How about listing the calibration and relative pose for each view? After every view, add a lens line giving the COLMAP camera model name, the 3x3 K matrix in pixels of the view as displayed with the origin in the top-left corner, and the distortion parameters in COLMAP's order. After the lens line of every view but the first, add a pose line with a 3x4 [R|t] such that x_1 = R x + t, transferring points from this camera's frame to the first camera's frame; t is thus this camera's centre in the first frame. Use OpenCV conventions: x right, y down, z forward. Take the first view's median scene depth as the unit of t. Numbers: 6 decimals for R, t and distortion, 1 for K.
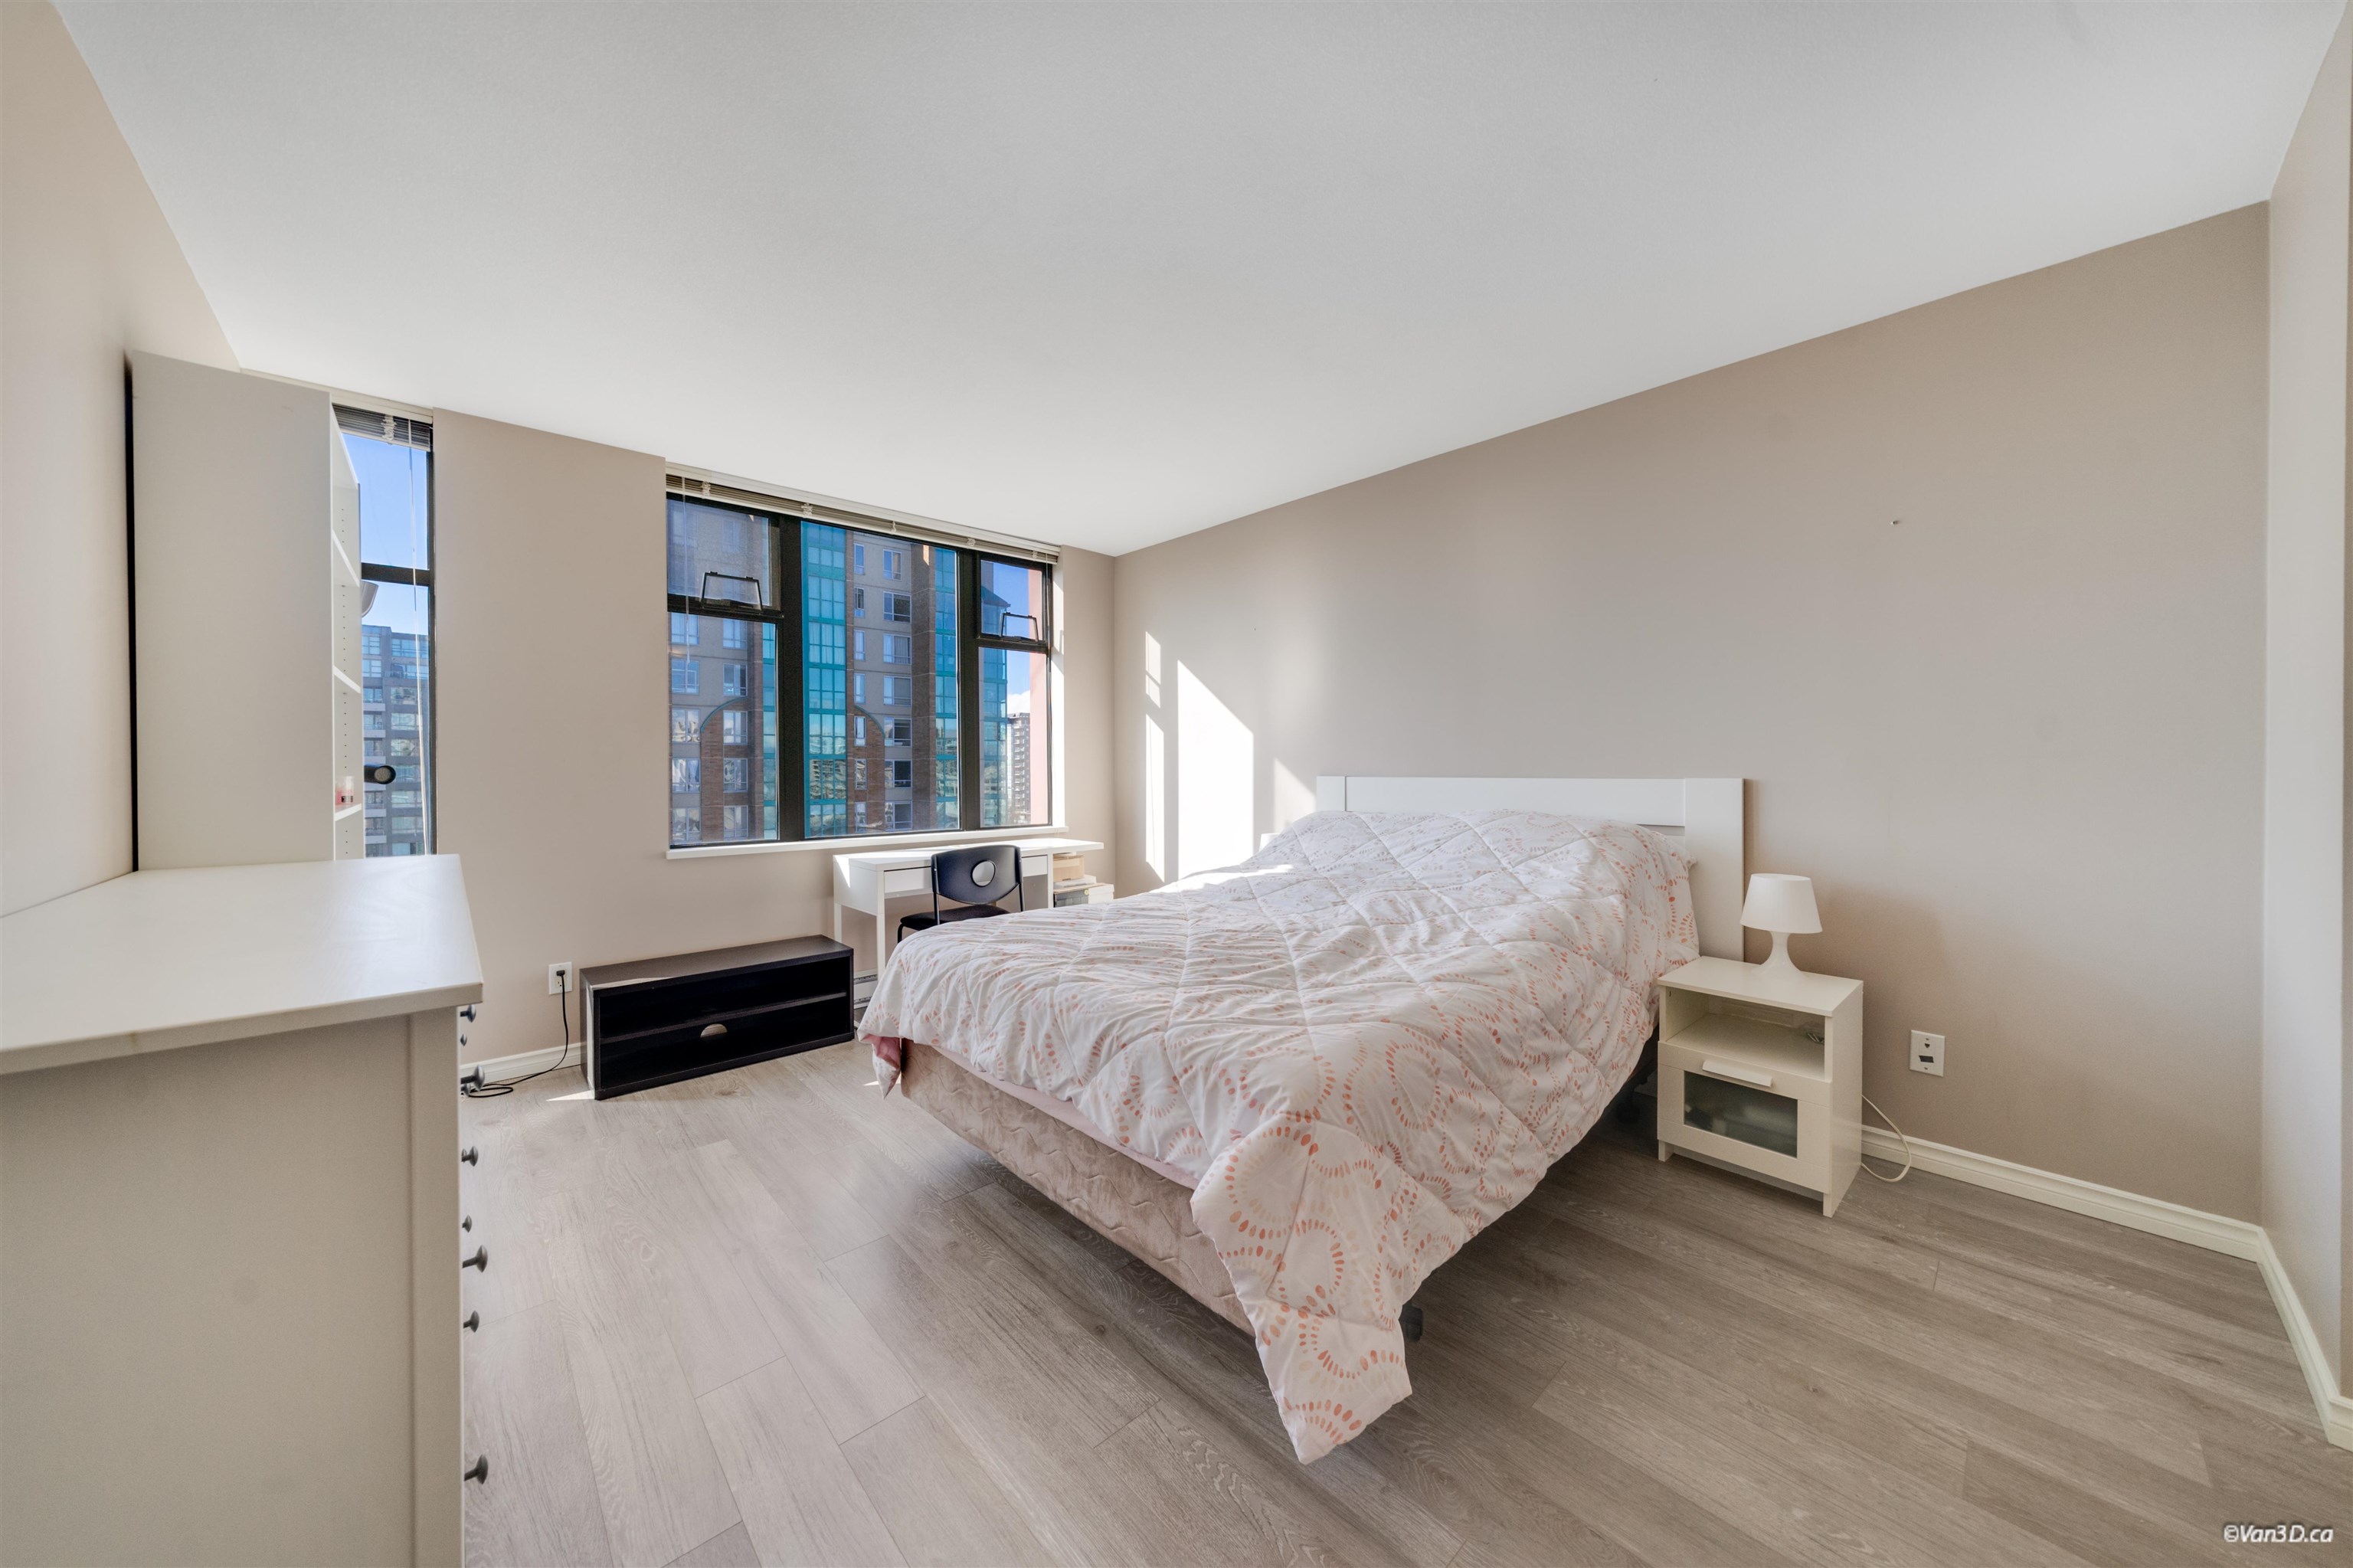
lens RADIAL K [[783.0, 0, 1148.6], [0, 783.0, 777.6], [0, 0, 1]] dist [0.000060, -0.000015]
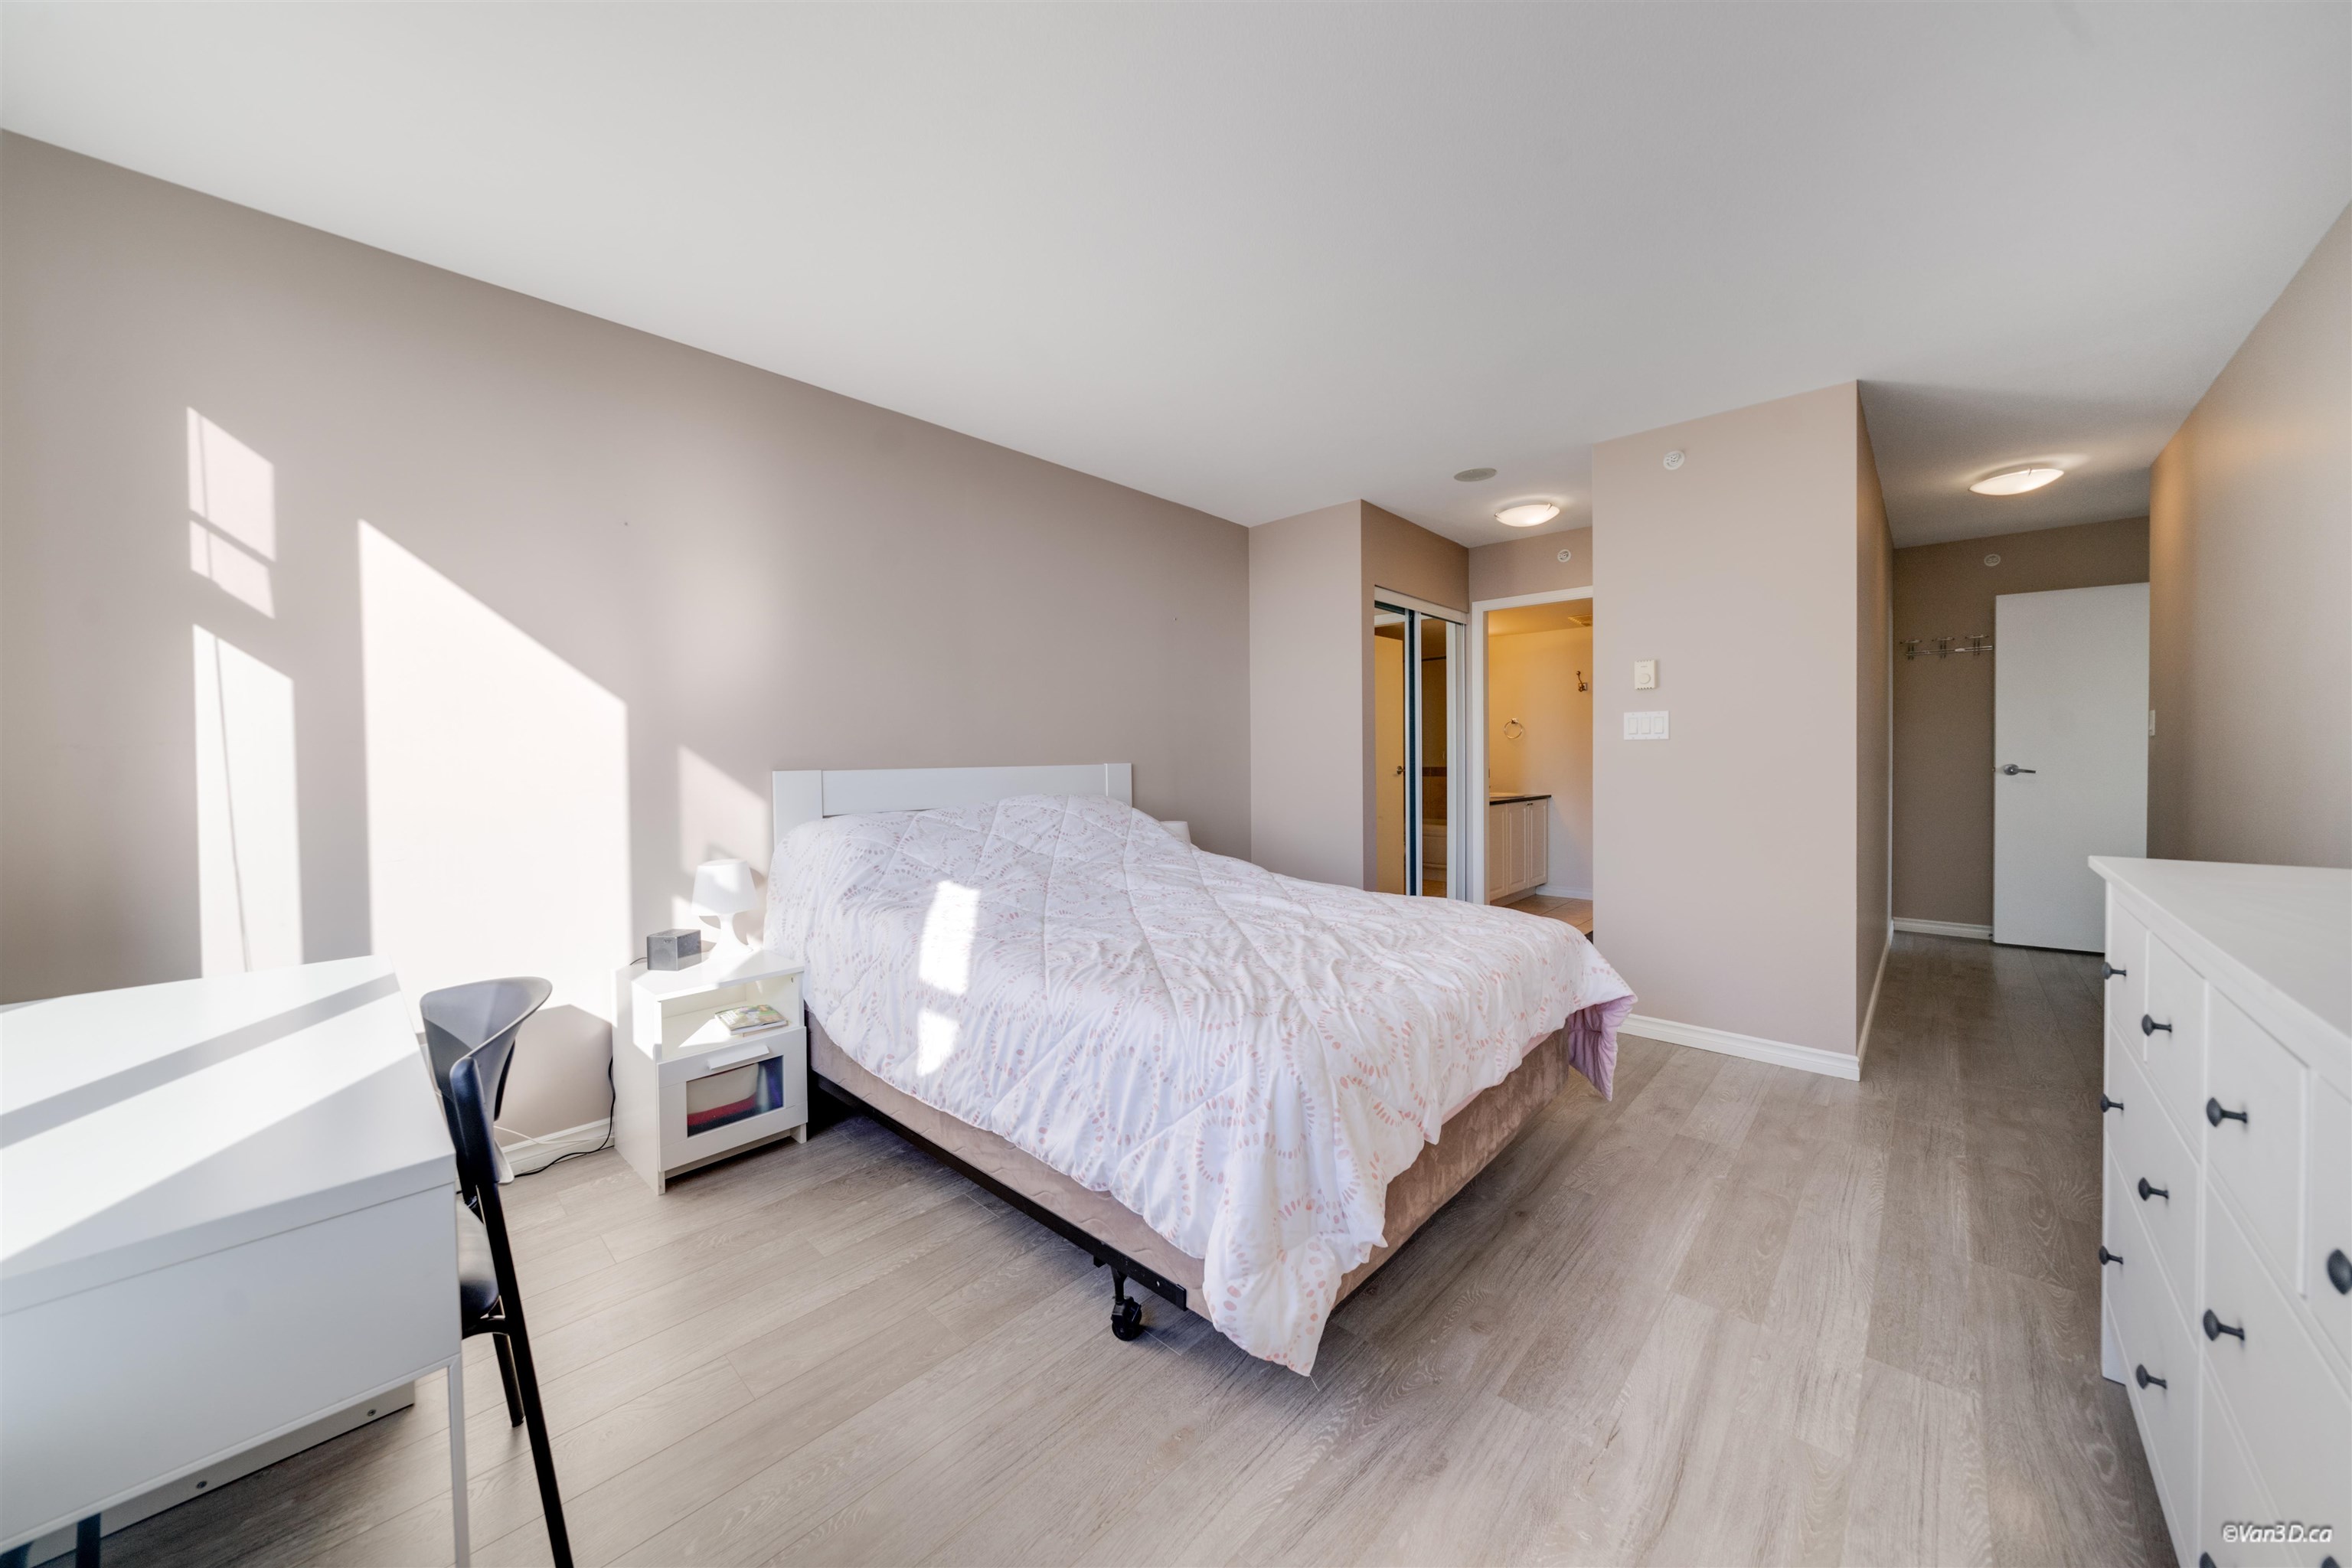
lens RADIAL K [[801.6, 0, 1178.2], [0, 801.6, 758.2], [0, 0, 1]] dist [-0.000161, 0.000121]
pose [[-0.084000, 0.001909, 0.996464, -0.555809], [0.019075, 0.999818, -0.000307, -0.008157], [-0.996283, 0.018981, -0.084021, 0.712354]]
